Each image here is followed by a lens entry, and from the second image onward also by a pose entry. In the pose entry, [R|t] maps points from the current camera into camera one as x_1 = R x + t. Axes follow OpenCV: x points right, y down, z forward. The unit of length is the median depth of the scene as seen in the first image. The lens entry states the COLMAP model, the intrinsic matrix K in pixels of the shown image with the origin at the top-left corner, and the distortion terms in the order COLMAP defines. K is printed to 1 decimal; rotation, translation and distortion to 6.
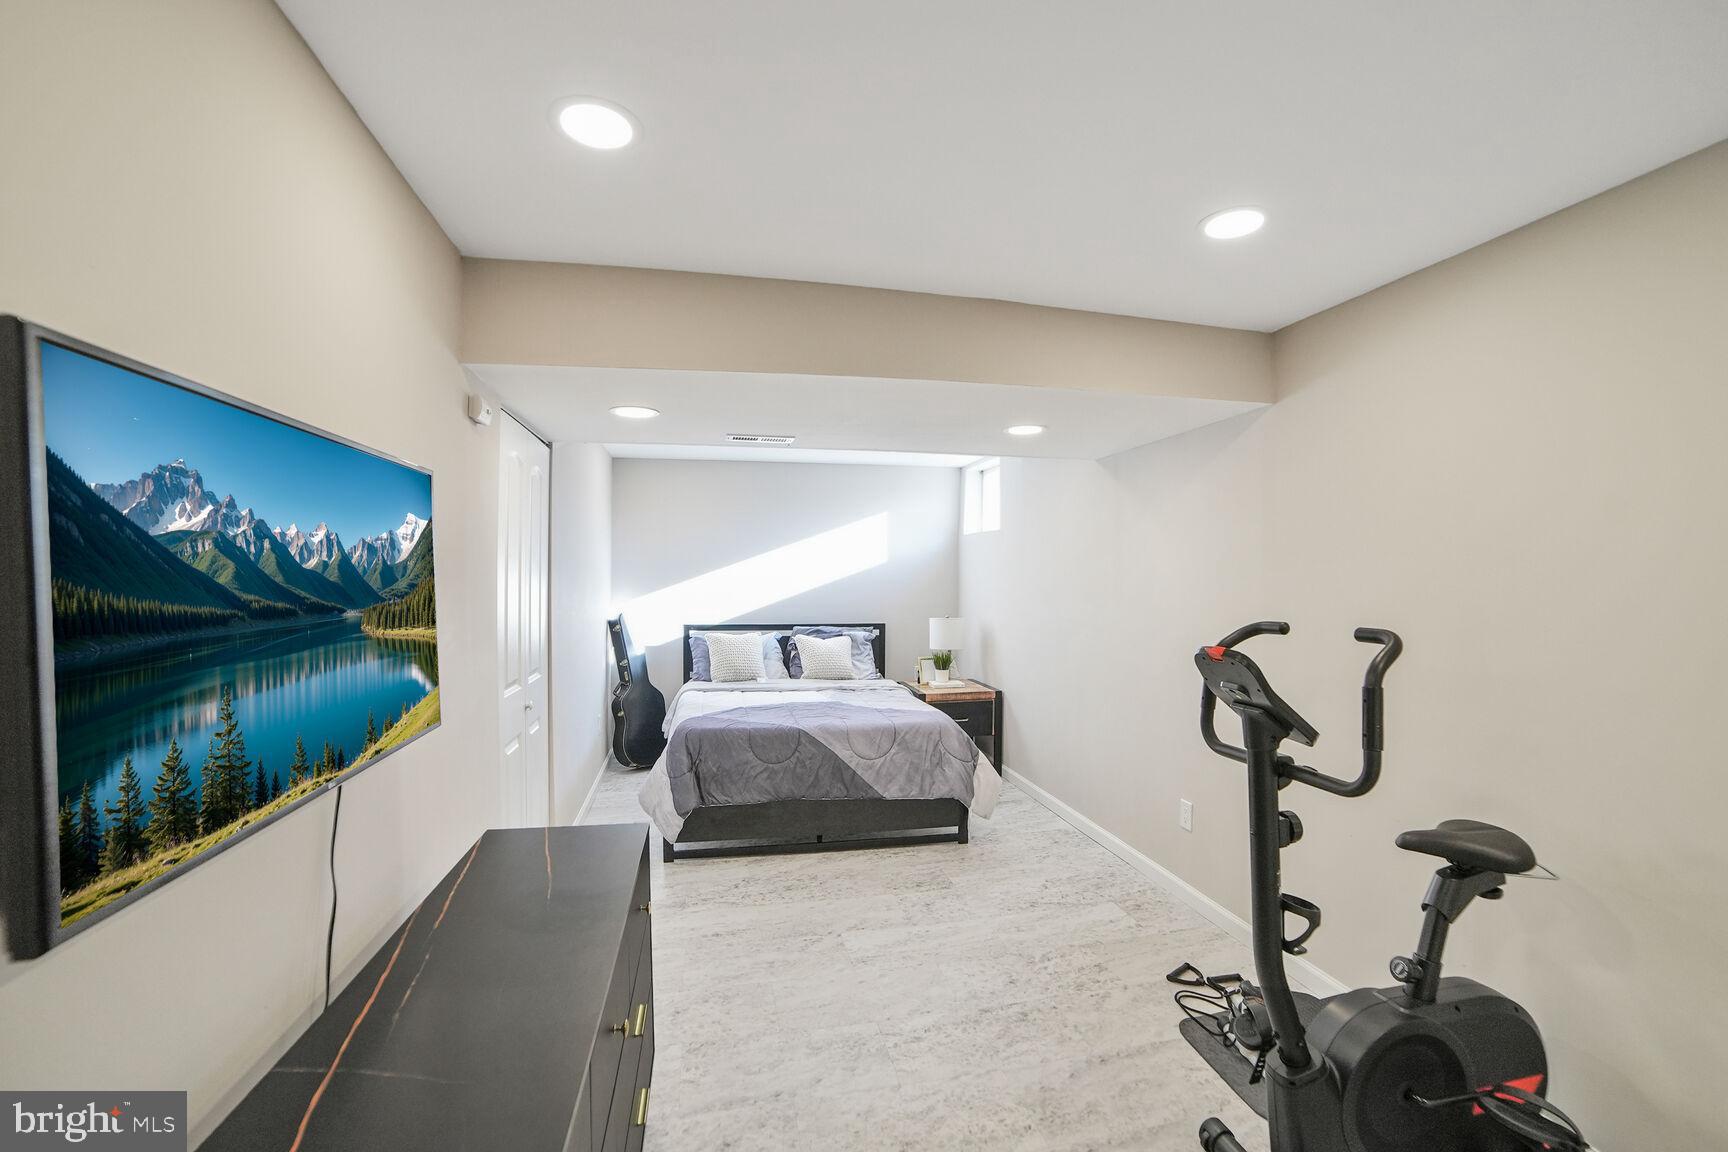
lens RADIAL K [[725.8, 0, 873.7], [0, 725.8, 576.1], [0, 0, 1]] dist [-0.083082, 0.030314]
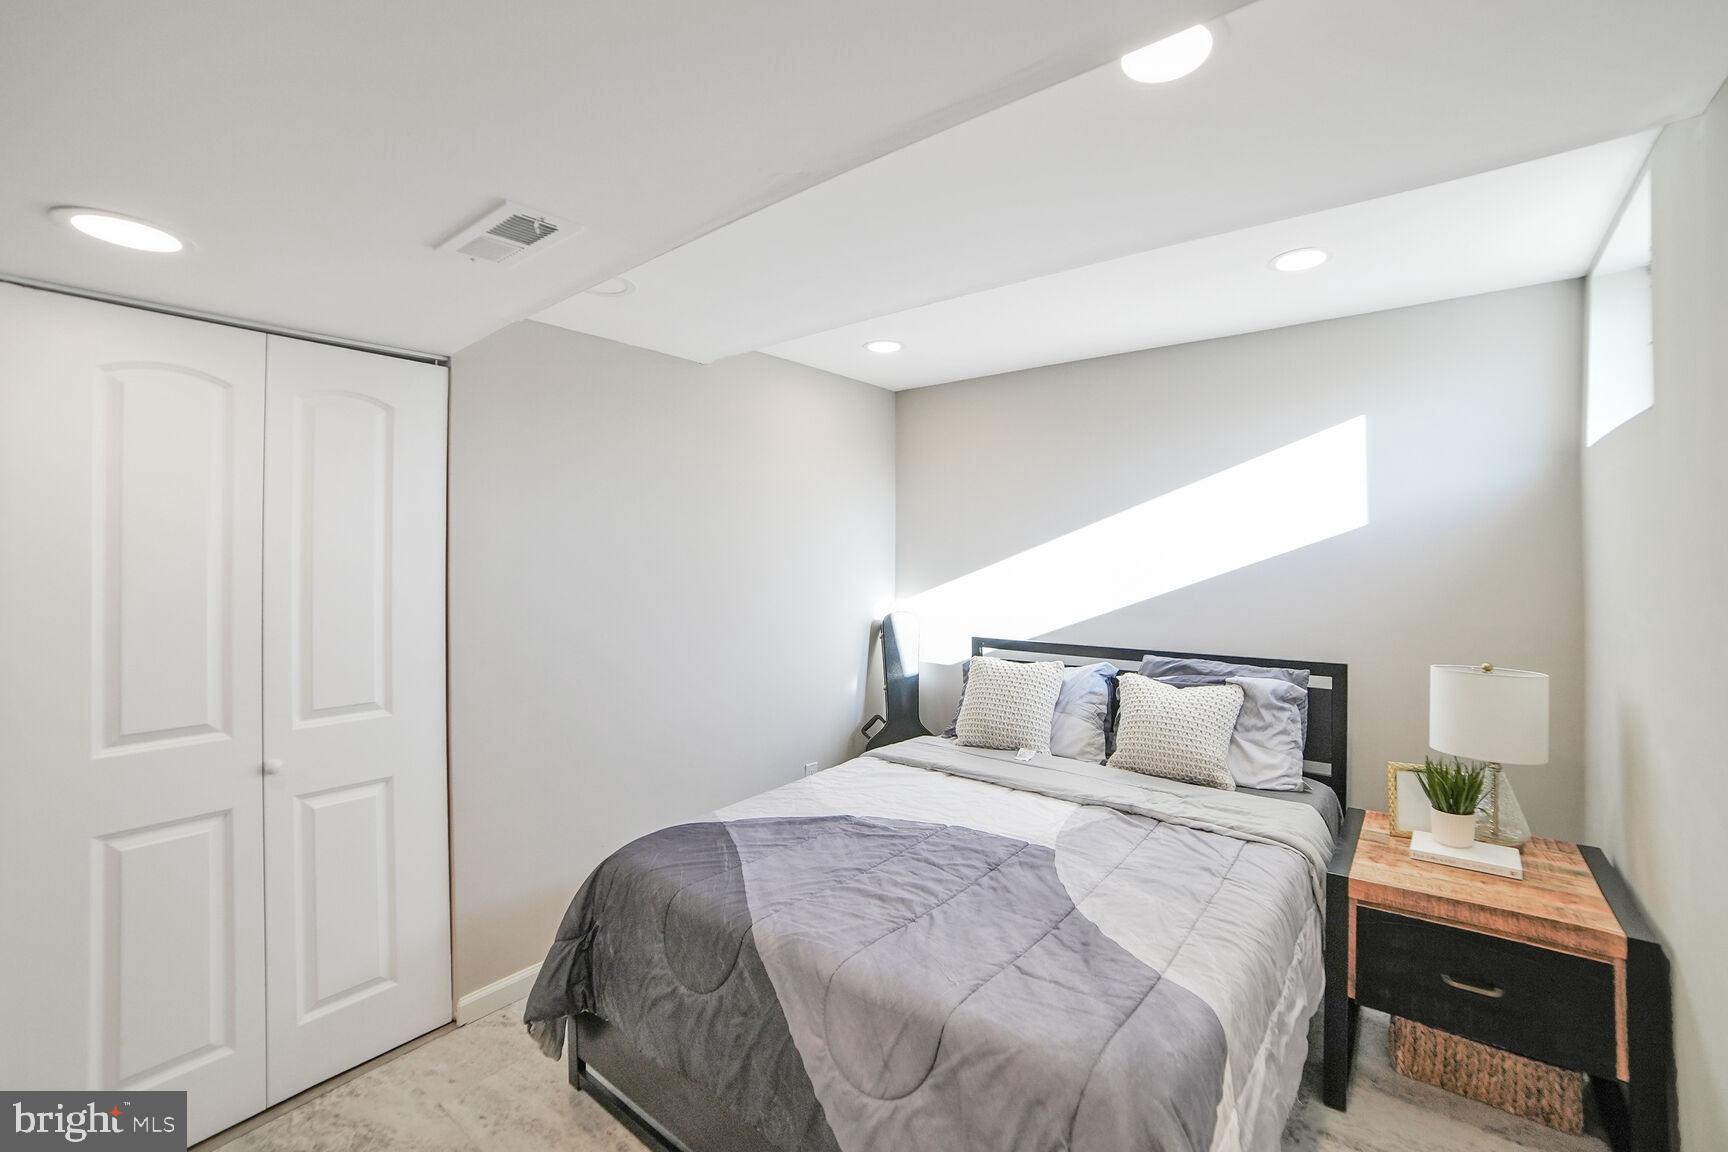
lens RADIAL K [[747.3, 0, 865.1], [0, 747.3, 529.3], [0, 0, 1]] dist [-0.103229, 0.034777]
pose [[0.632643, -0.031103, -0.773819, 0.654308], [0.003461, 0.999297, -0.037337, -0.005671], [0.774436, 0.020943, 0.632306, 1.906277]]
